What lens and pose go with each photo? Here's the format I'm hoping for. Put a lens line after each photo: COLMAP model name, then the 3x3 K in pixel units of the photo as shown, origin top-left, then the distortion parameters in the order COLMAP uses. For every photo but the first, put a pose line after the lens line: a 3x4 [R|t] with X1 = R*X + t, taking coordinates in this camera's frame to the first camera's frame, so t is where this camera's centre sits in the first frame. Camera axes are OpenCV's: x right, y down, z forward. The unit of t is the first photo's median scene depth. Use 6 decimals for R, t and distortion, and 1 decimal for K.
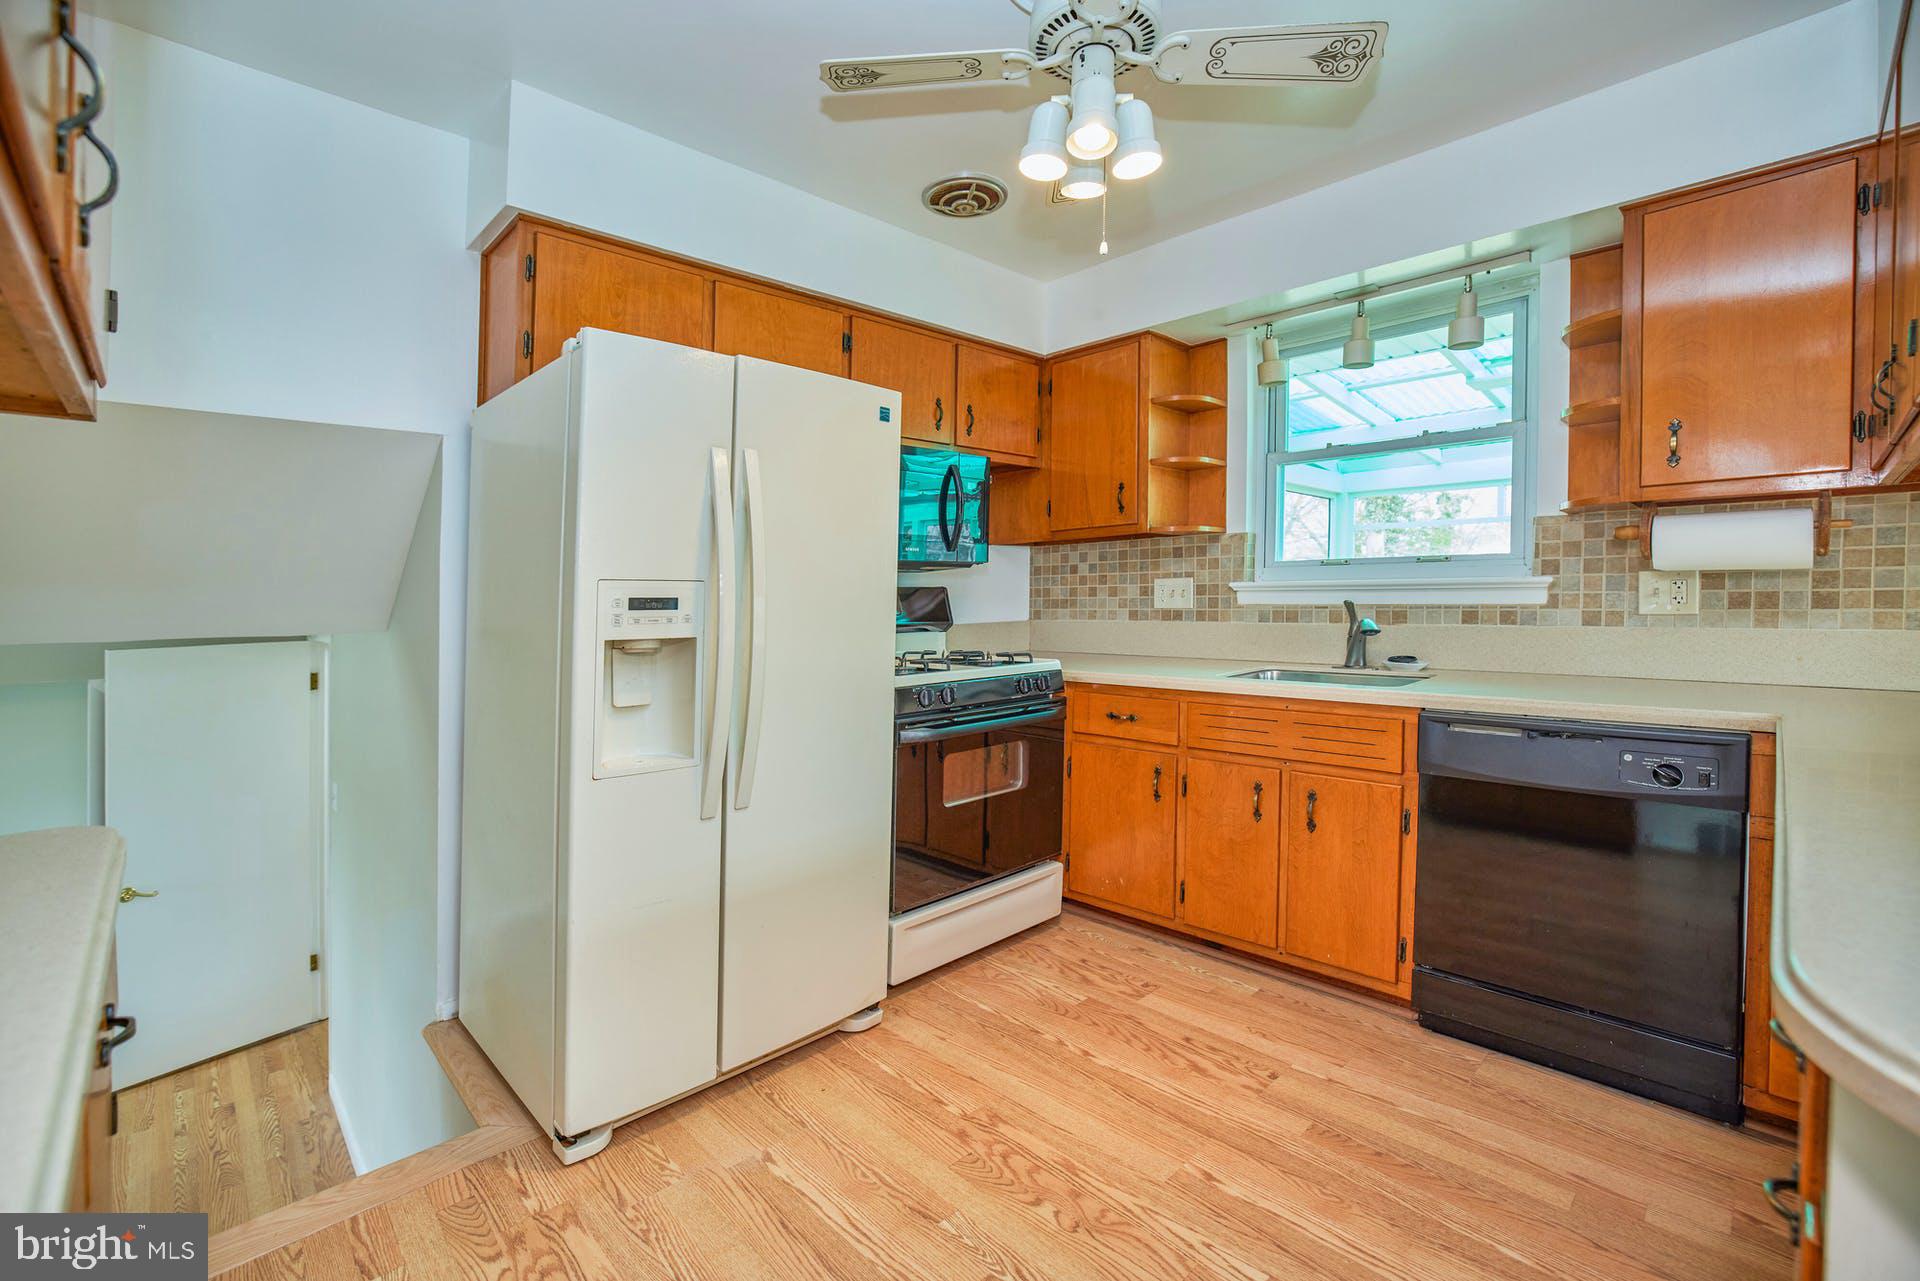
lens RADIAL K [[816.0, 0, 955.1], [0, 816.0, 574.0], [0, 0, 1]] dist [-0.023353, 0.000581]
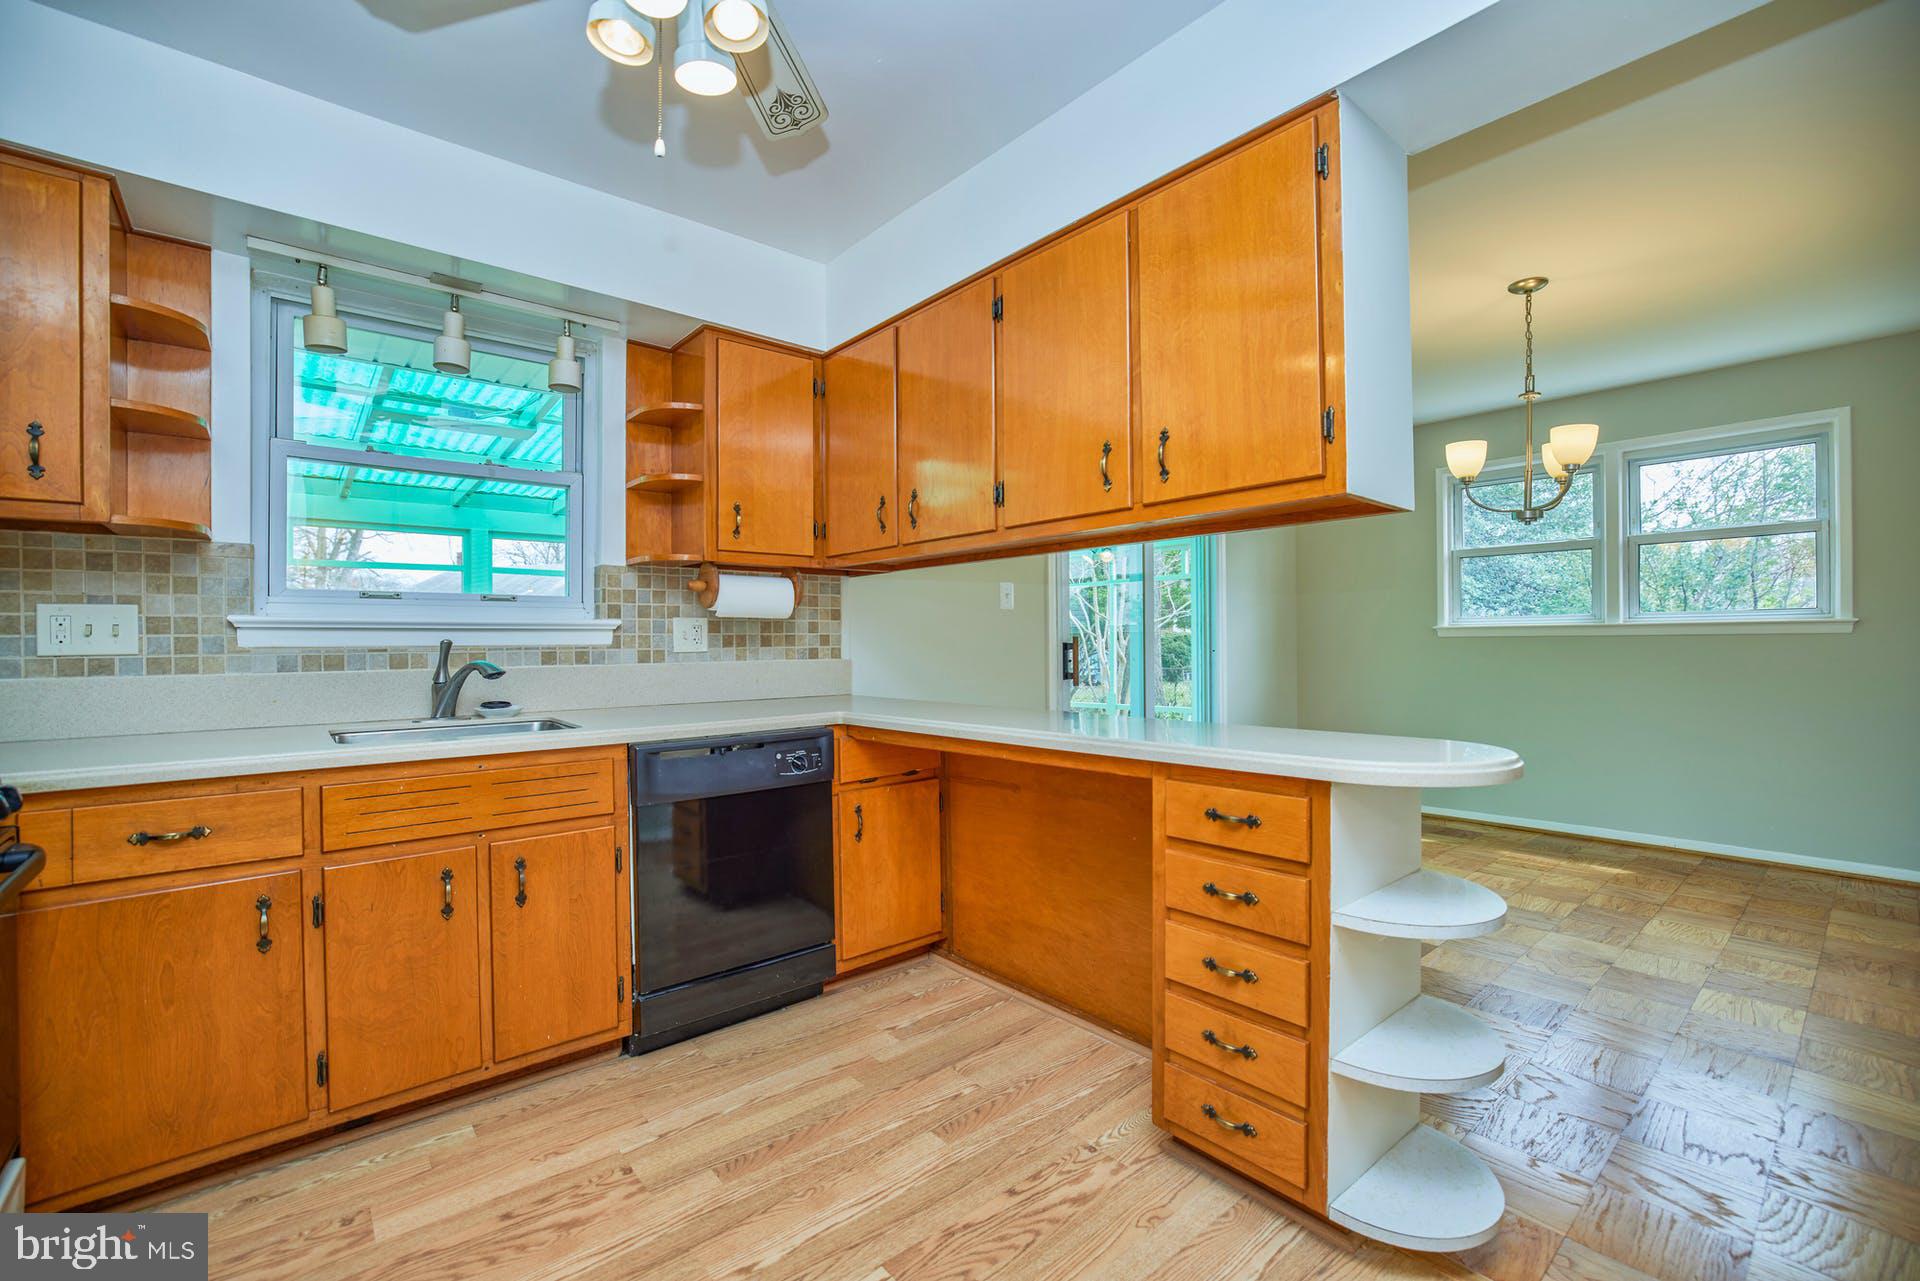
lens RADIAL K [[821.5, 0, 960.0], [0, 821.5, 640.5], [0, 0, 1]] dist [-0.055166, 0.017452]
pose [[0.069554, 0.013944, 0.997481, -0.392654], [-0.018188, 0.999754, -0.012707, 0.041904], [-0.997412, -0.017258, 0.069791, 0.502026]]
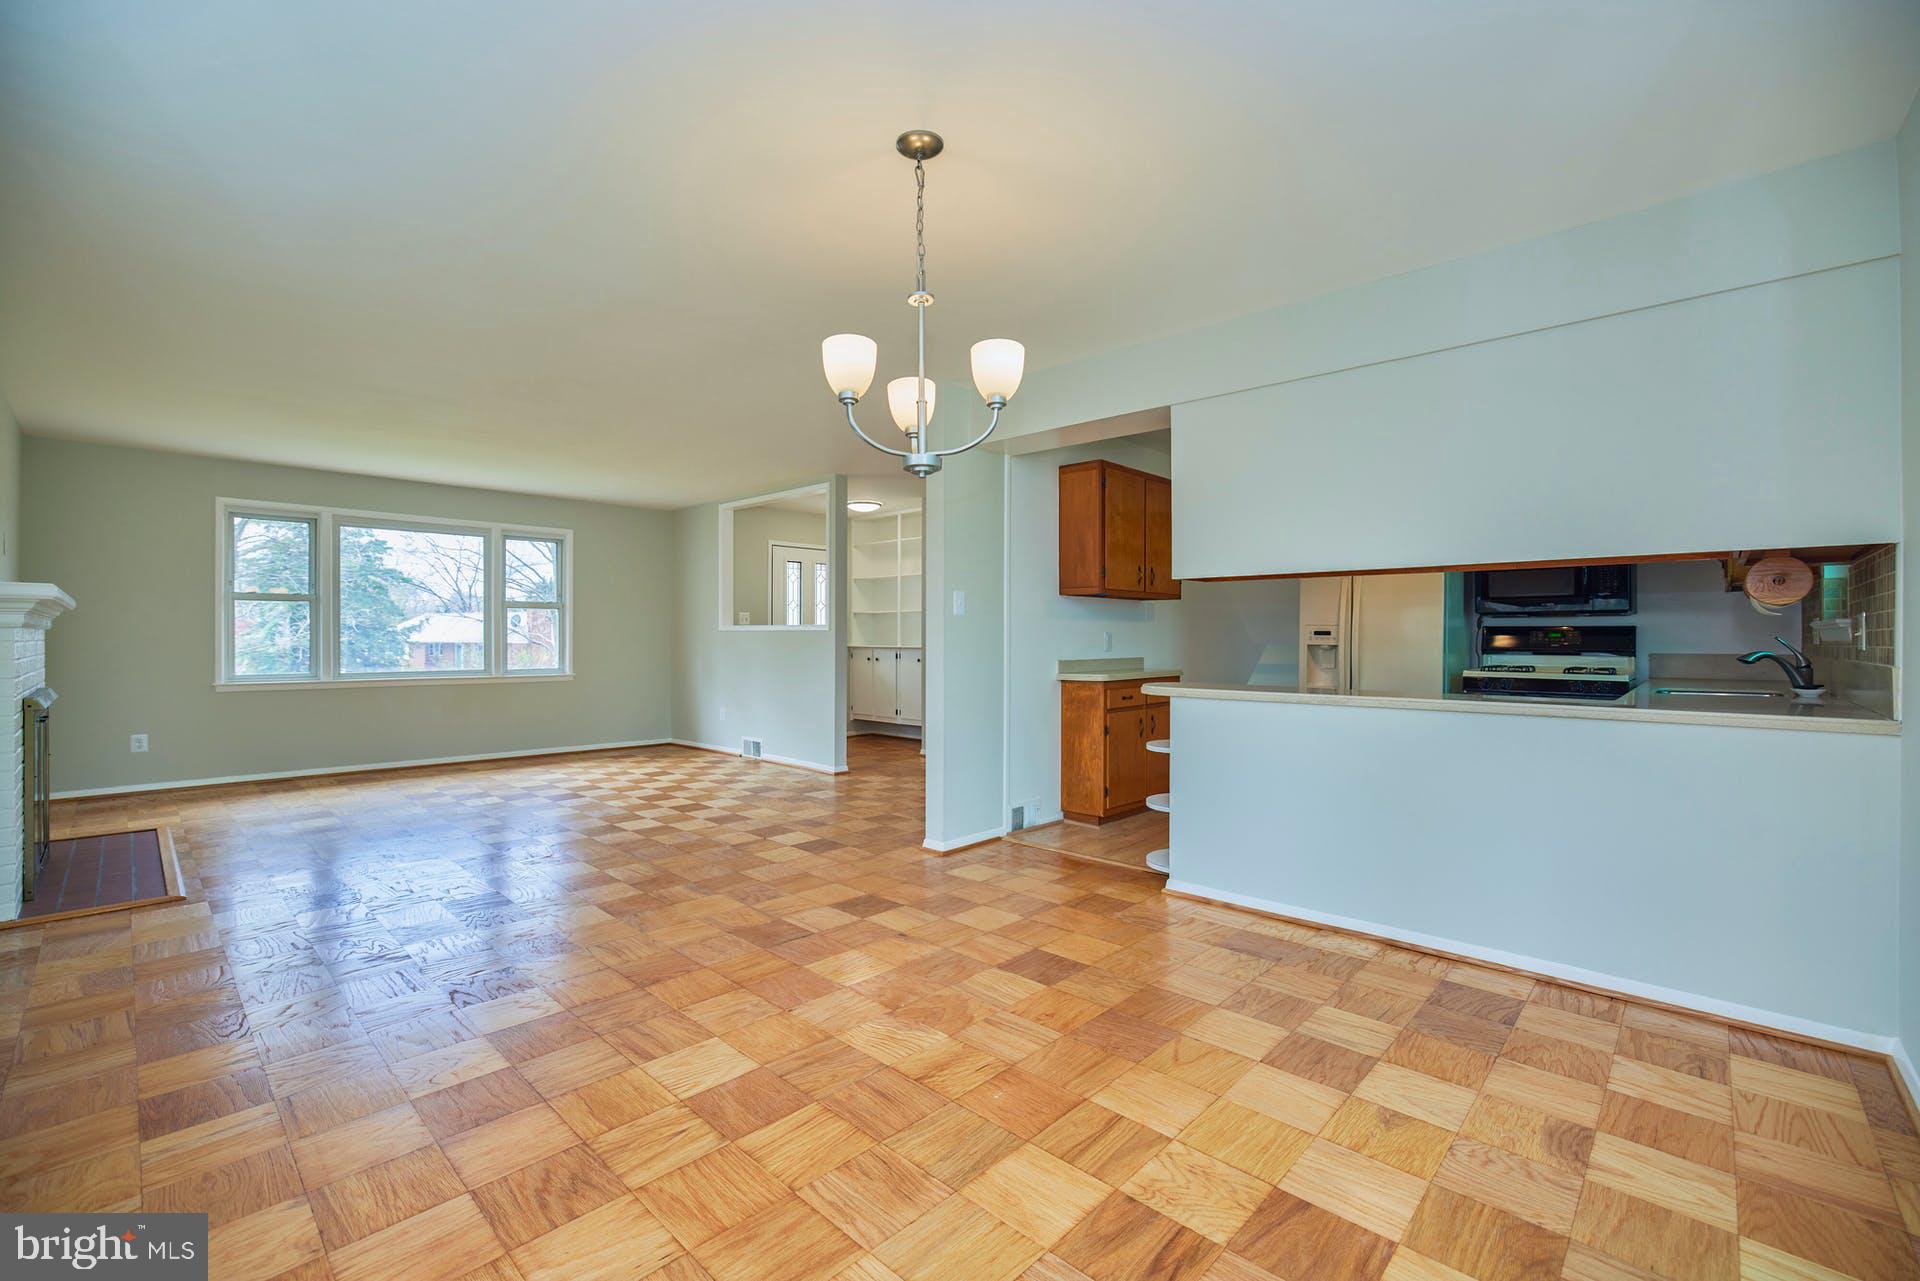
lens RADIAL K [[829.2, 0, 949.4], [0, 829.2, 640.6], [0, 0, 1]] dist [-0.050453, 0.016455]
pose [[0.033017, 0.012228, -0.999380, 1.893390], [0.024158, 0.999623, 0.013029, -0.005818], [0.999163, -0.024573, 0.032710, -0.335306]]
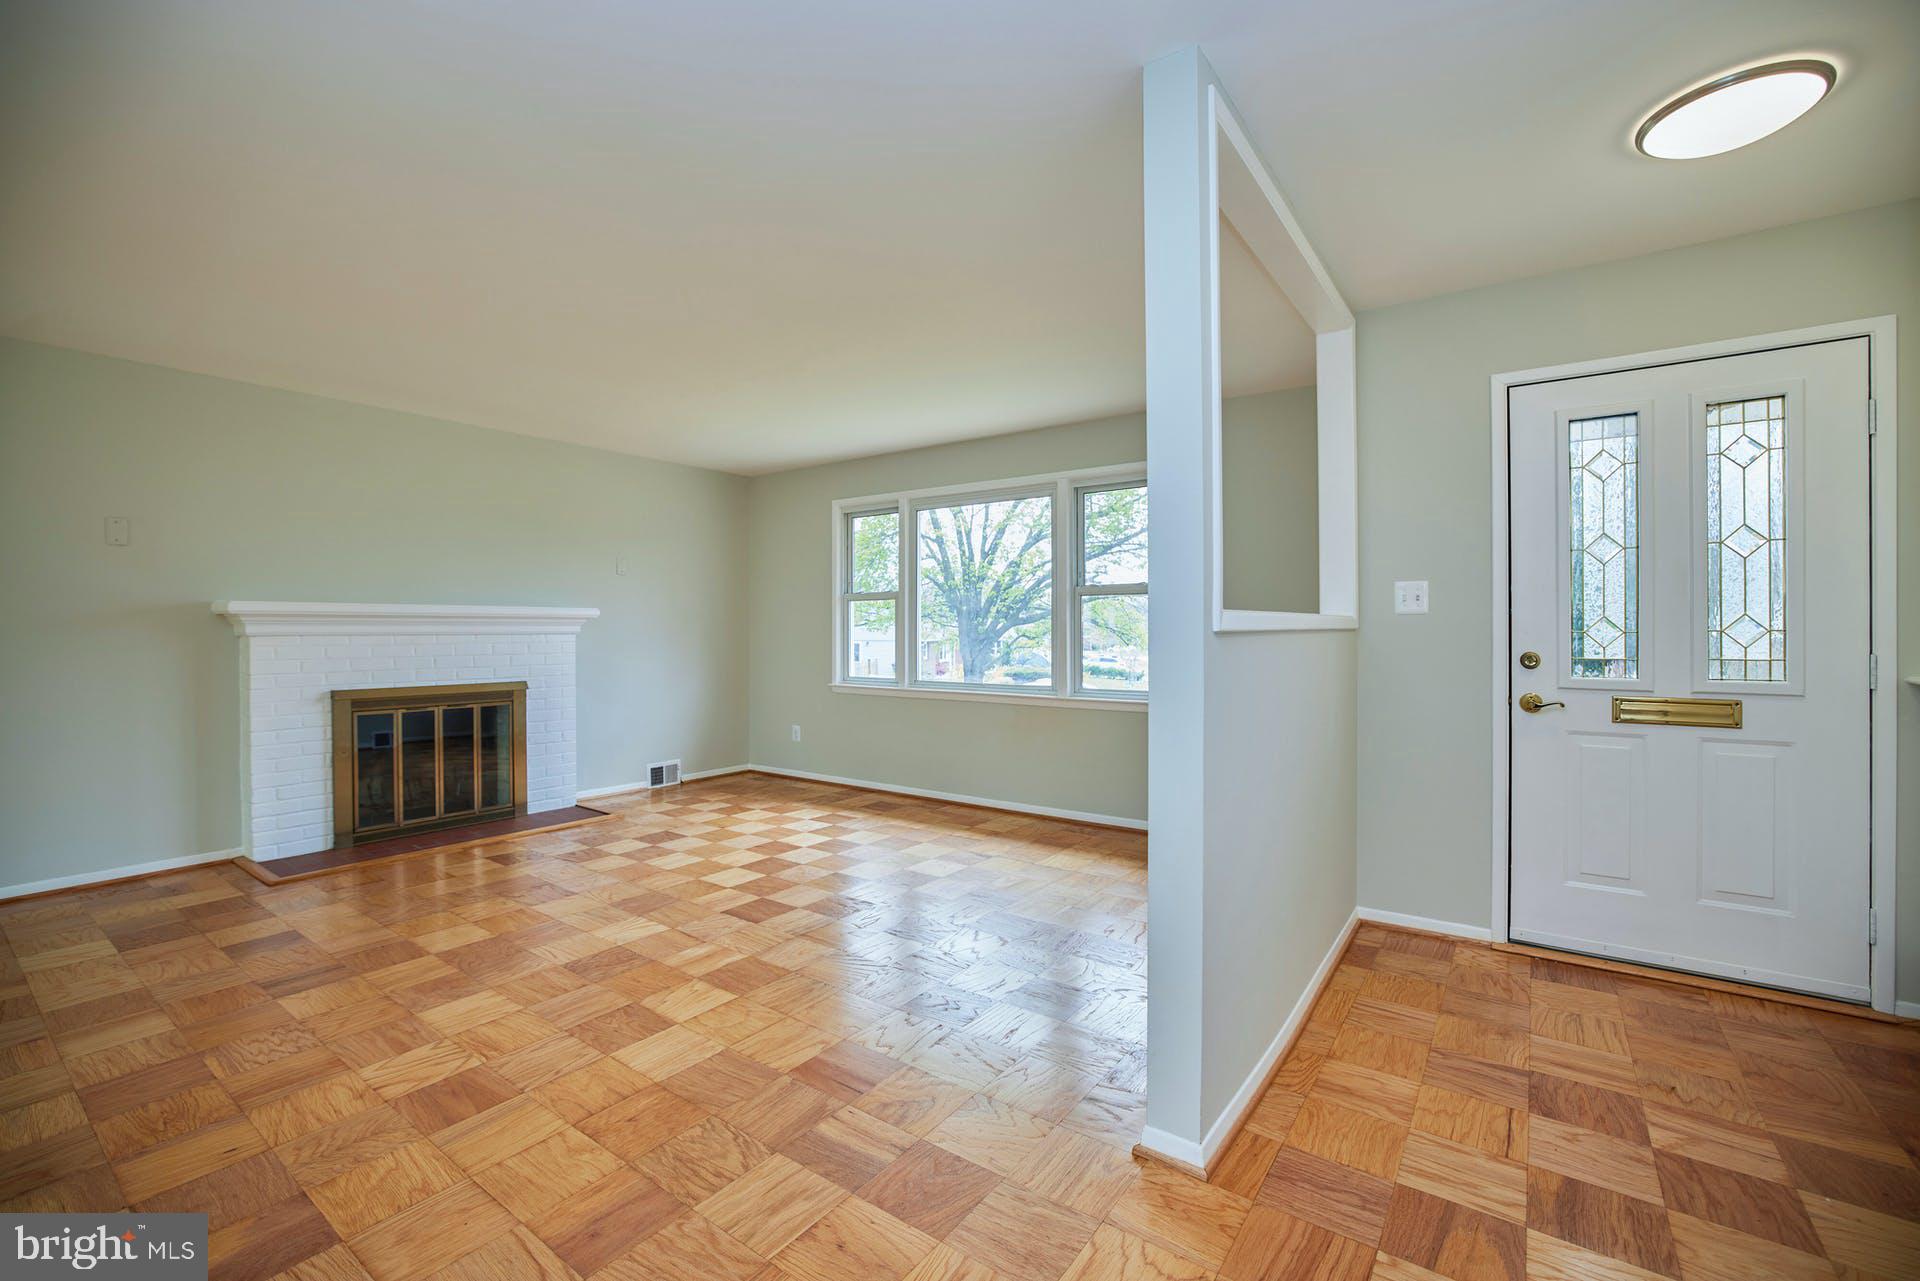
lens RADIAL K [[813.8, 0, 946.6], [0, 813.8, 638.6], [0, 0, 1]] dist [-0.042111, 0.015084]
pose [[-0.987058, 0.010969, -0.159989, -0.691481], [0.013183, 0.999831, -0.012784, 0.000168], [0.159822, -0.014727, -0.987036, 0.085809]]
